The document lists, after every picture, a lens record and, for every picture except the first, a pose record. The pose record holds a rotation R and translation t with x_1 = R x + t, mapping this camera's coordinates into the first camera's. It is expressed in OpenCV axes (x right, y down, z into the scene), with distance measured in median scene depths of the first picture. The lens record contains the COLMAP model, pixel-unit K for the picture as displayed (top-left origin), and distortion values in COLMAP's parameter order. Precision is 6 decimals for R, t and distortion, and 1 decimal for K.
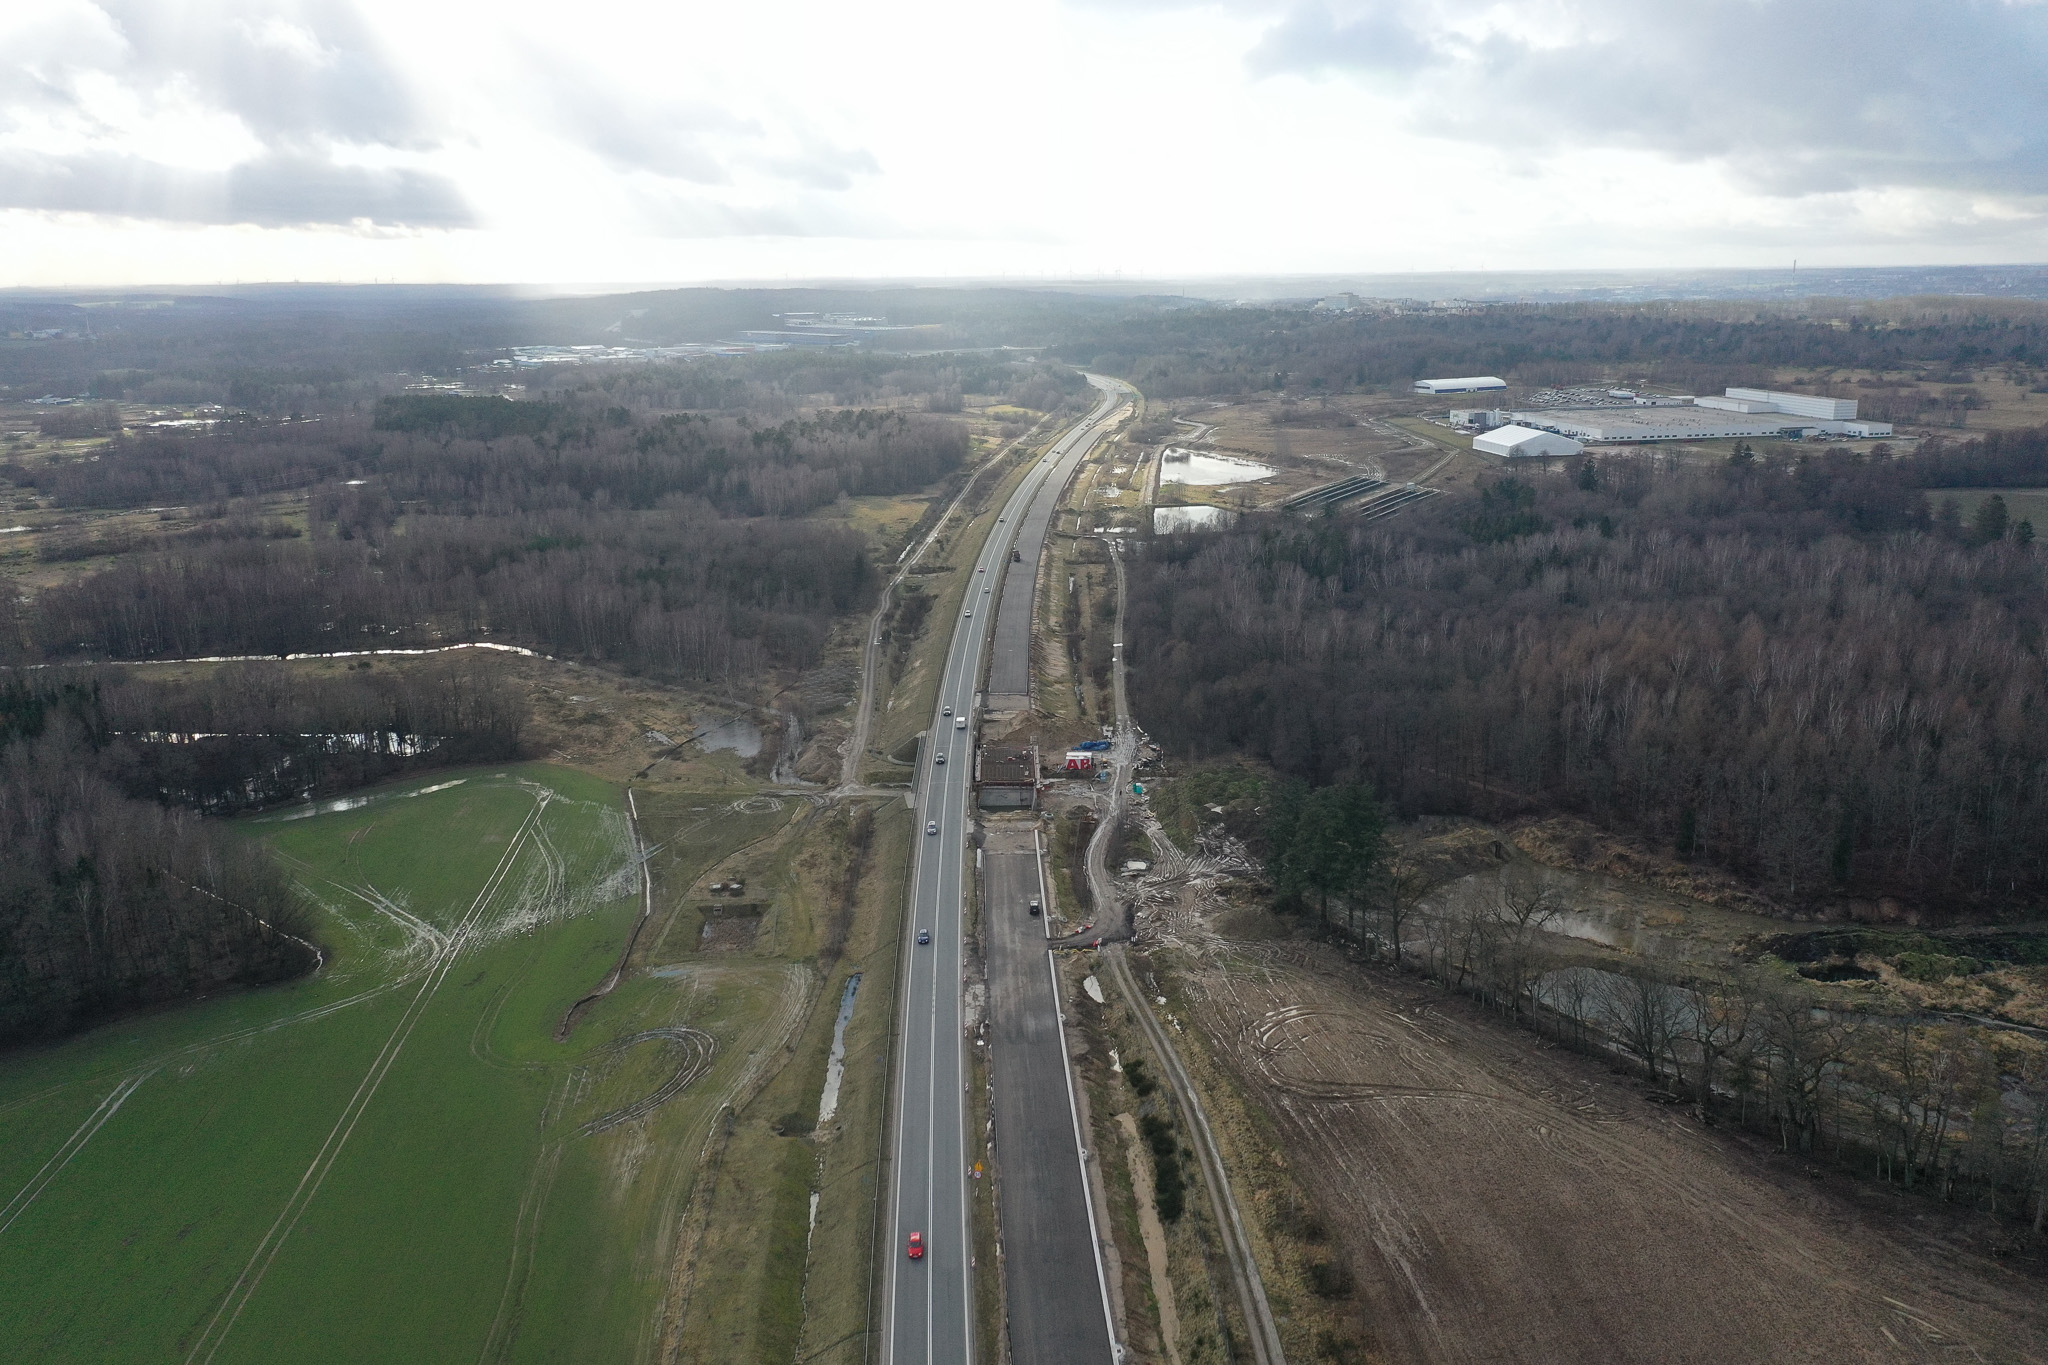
lens RADIAL K [[1634.8, 0, 1015.5], [0, 1634.8, 675.0], [0, 0, 1]] dist [-0.003092, 0.004184]
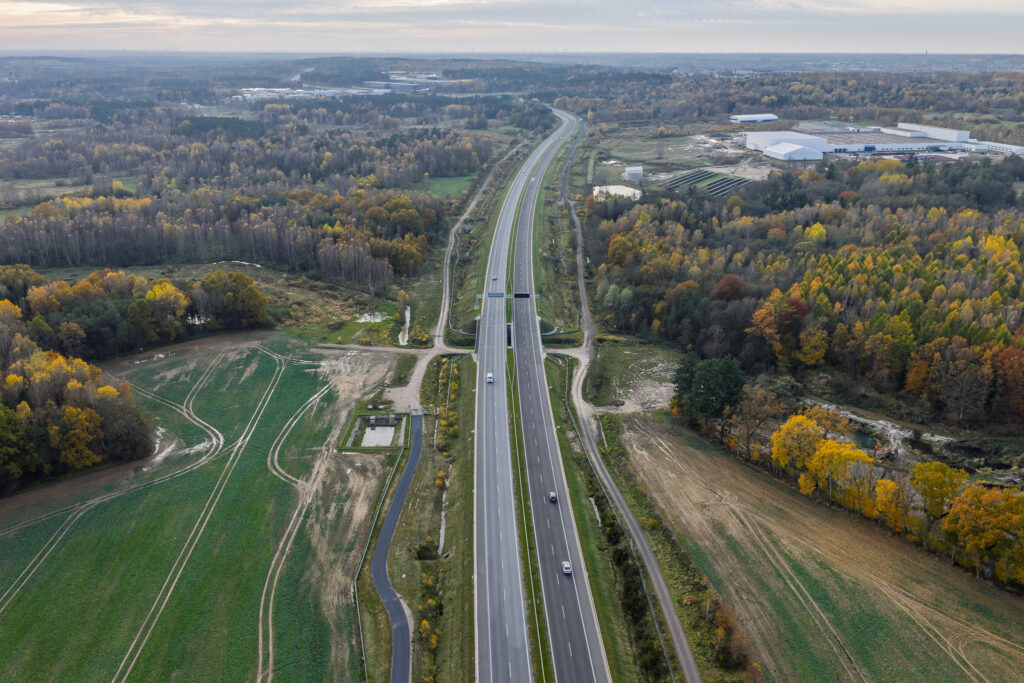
lens RADIAL K [[848.3, 0, 512.0], [0, 848.3, 341.5], [0, 0, 1]] dist [0.008112, -0.016571]
pose [[0.999899, 0.012133, 0.007385, -0.014747], [-0.012744, 0.995925, 0.089285, -0.012788], [-0.006272, -0.089370, 0.995979, 0.027587]]
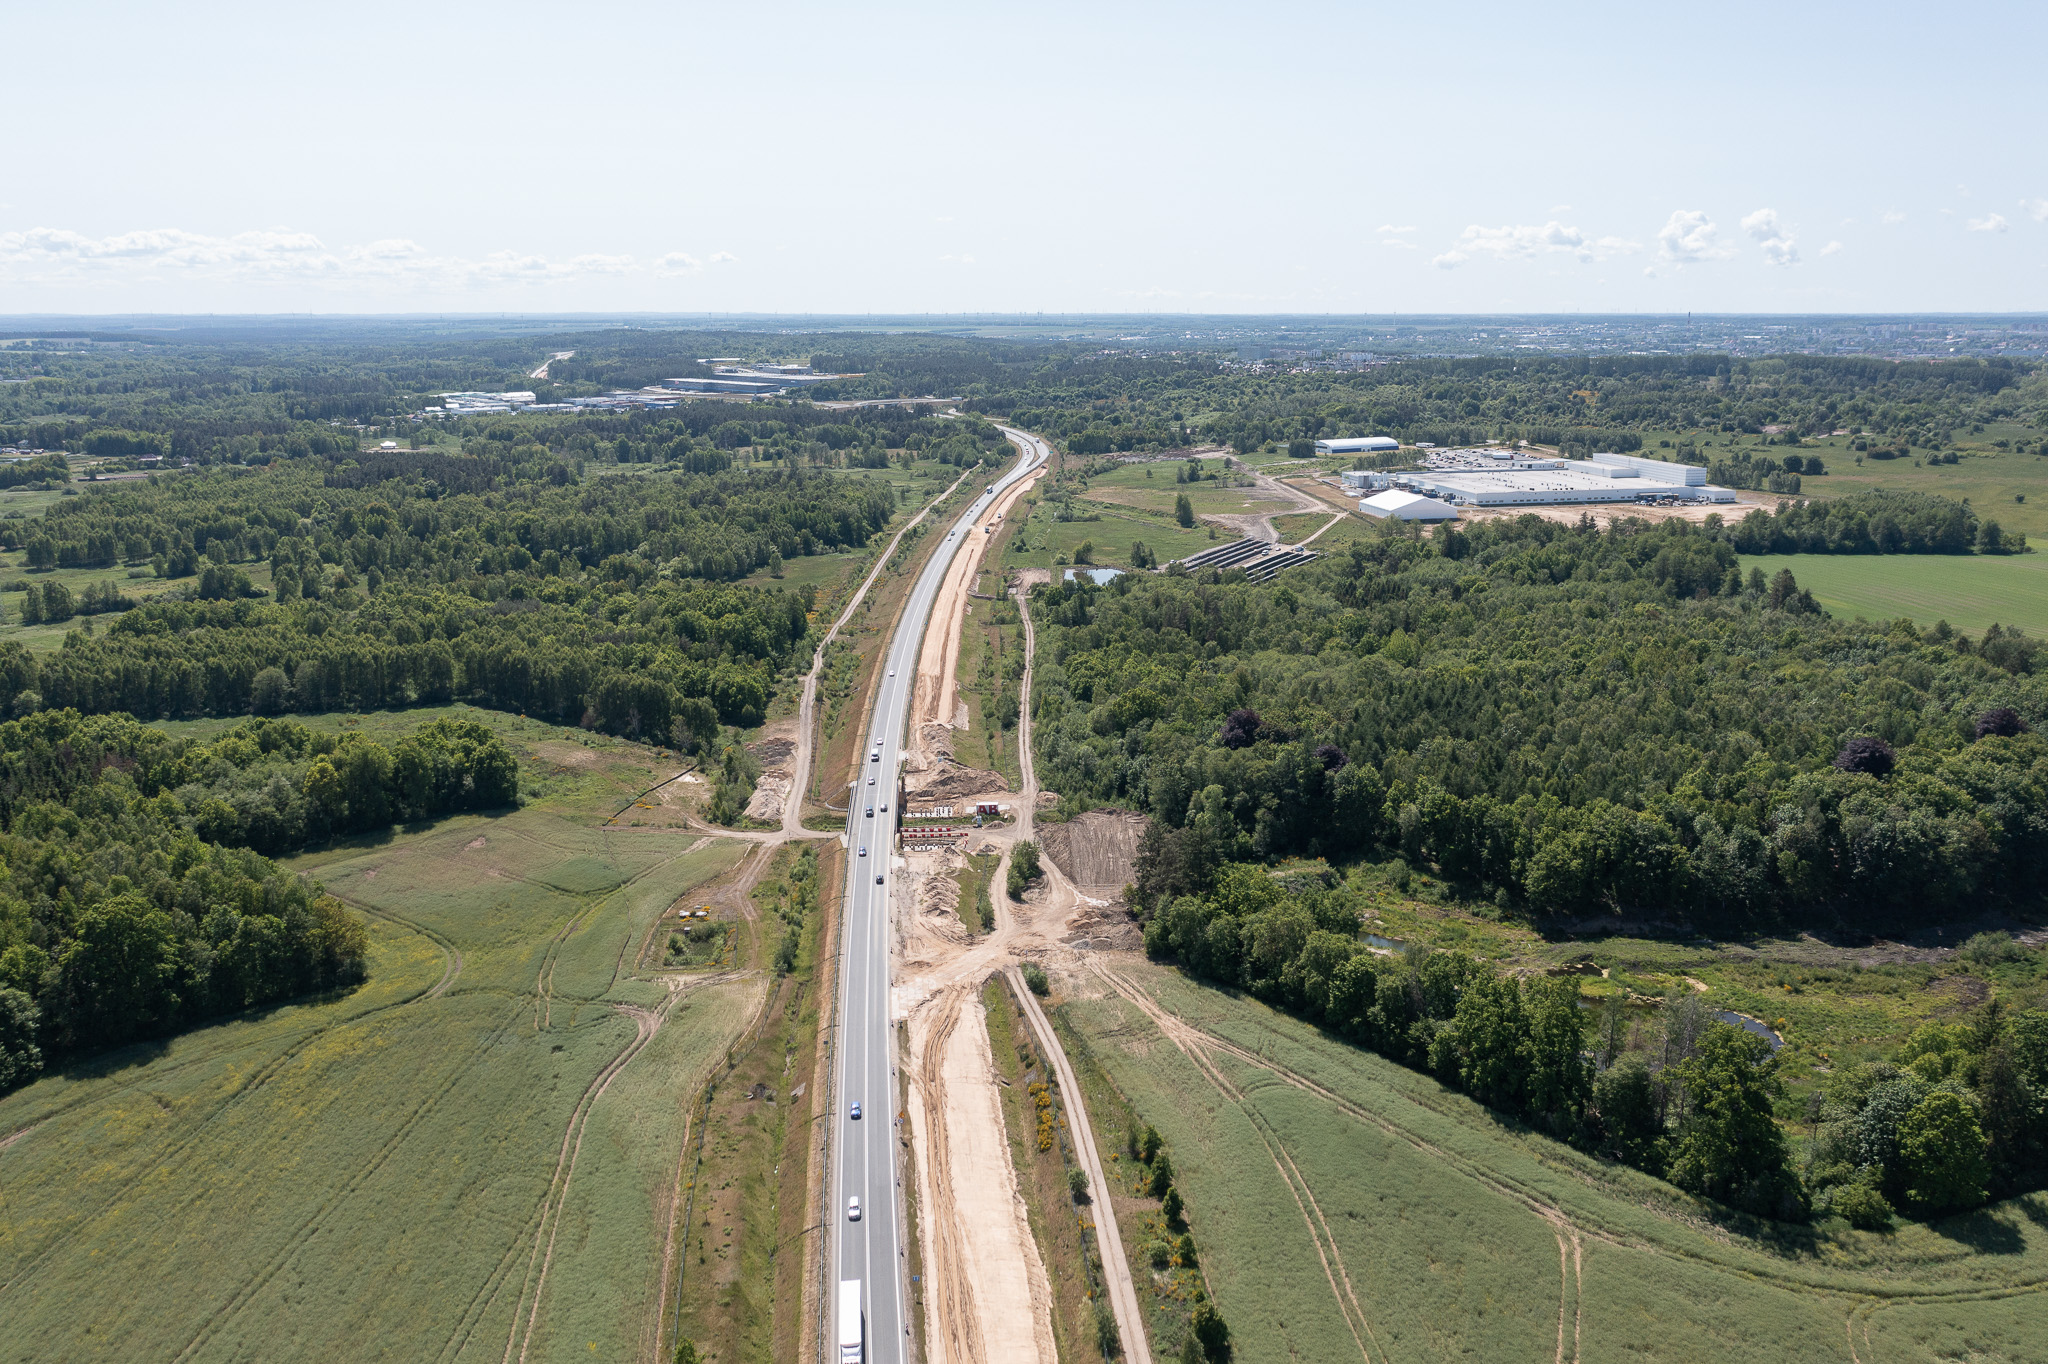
lens RADIAL K [[1635.3, 0, 1016.4], [0, 1635.3, 680.9], [0, 0, 1]] dist [-0.012214, -0.001000]
pose [[0.998876, -0.001091, 0.047377, 0.002276], [0.001962, 0.999829, -0.018362, -0.008827], [-0.047349, 0.018434, 0.998708, -0.099442]]
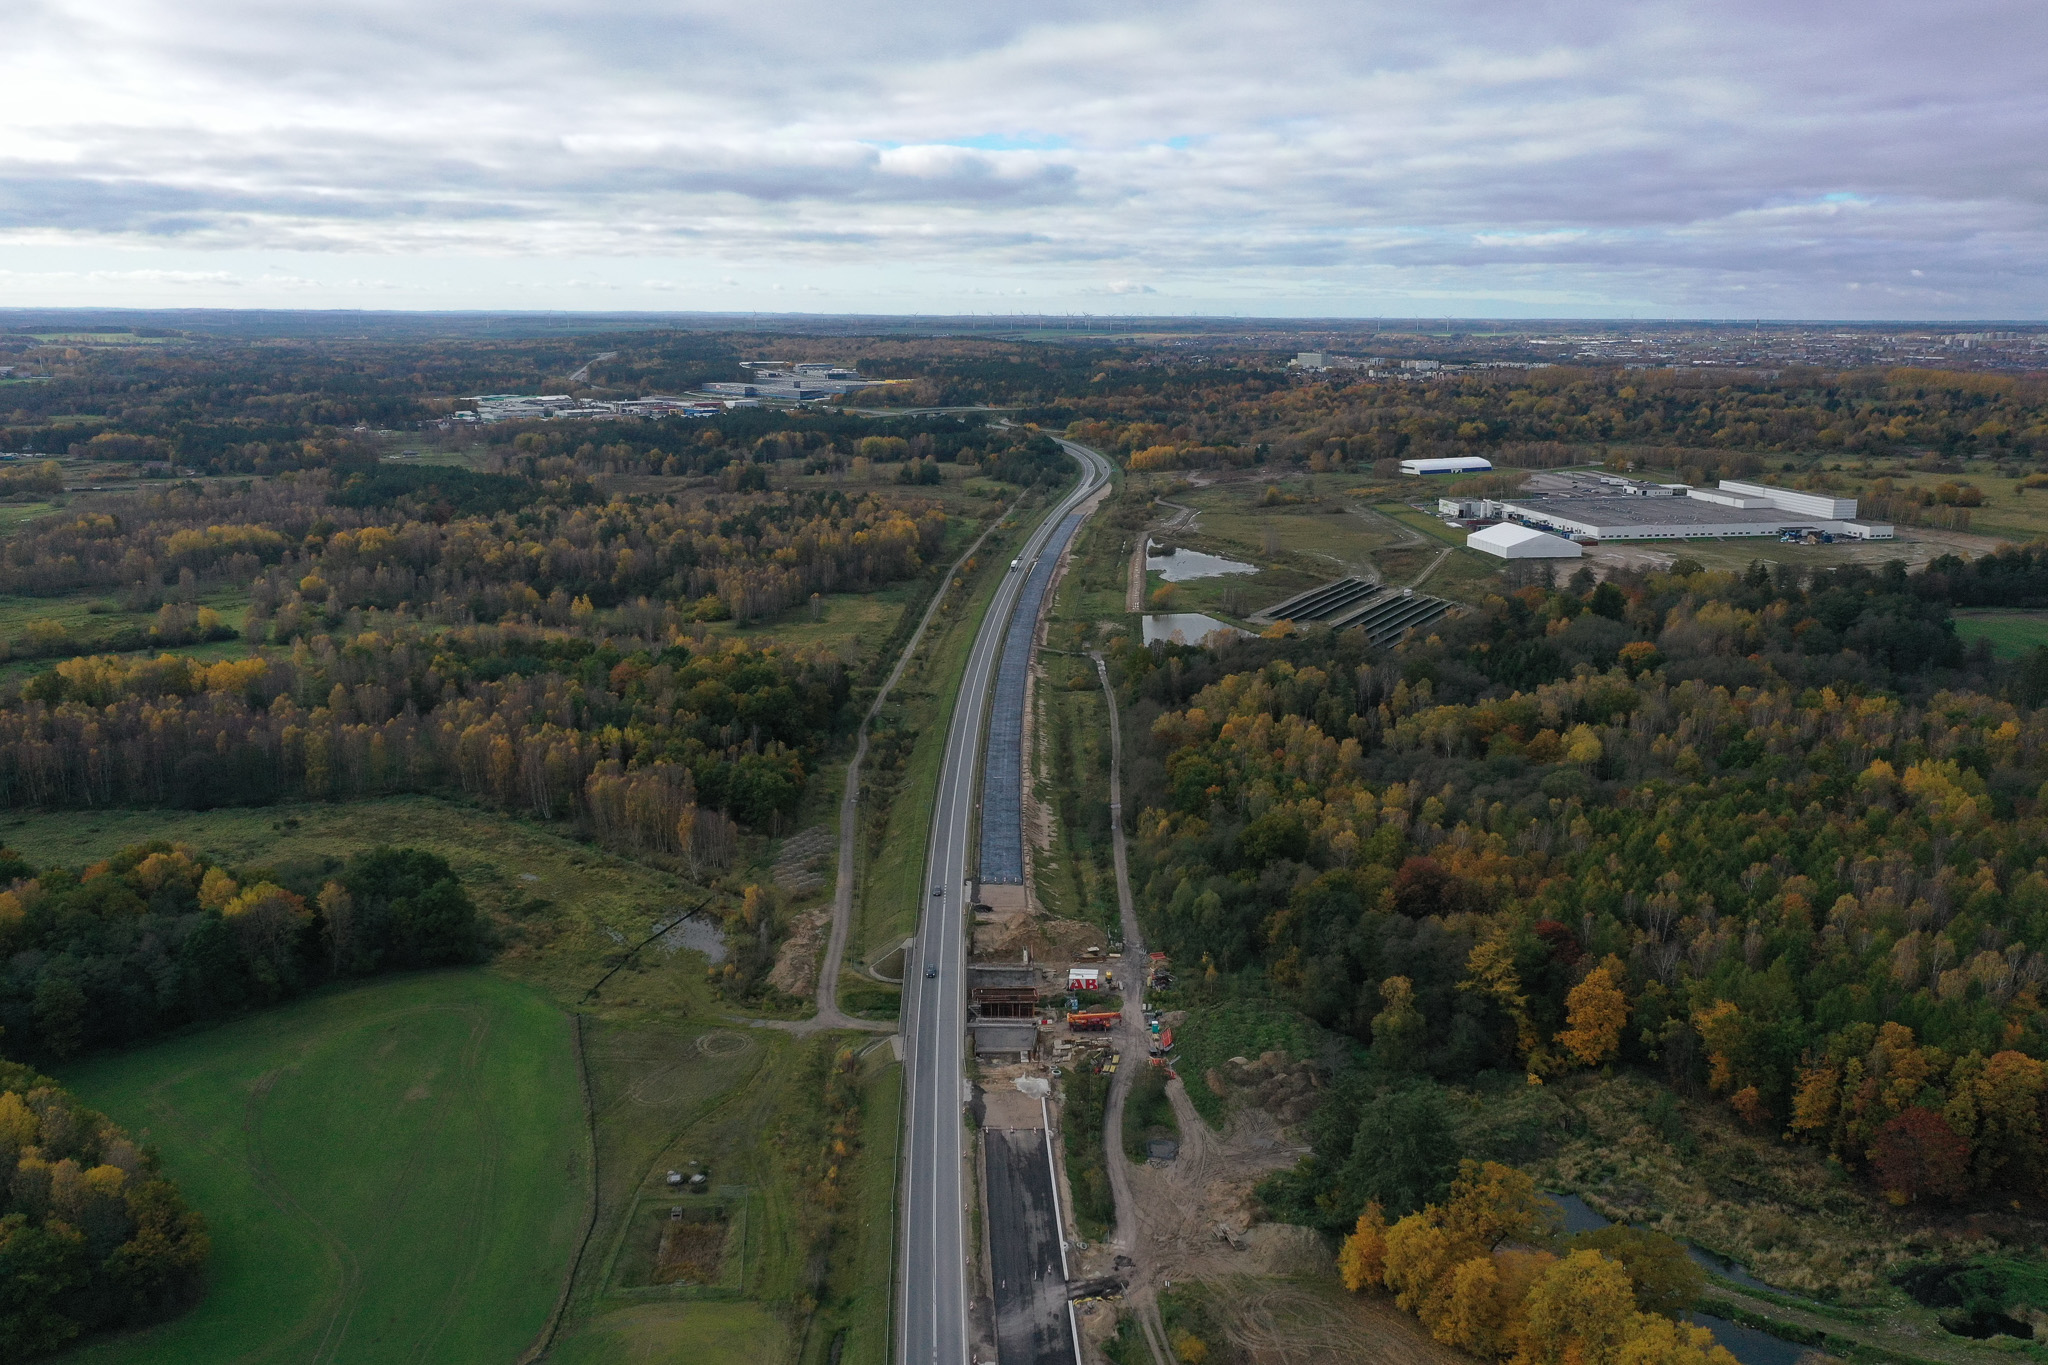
lens RADIAL K [[1640.4, 0, 1015.1], [0, 1640.4, 640.1], [0, 0, 1]] dist [-0.002941, 0.004980]
pose [[0.999692, 0.012506, 0.021454, -0.011368], [-0.011550, 0.998959, -0.044136, -0.051633], [-0.021983, 0.043875, 0.998795, 0.052413]]
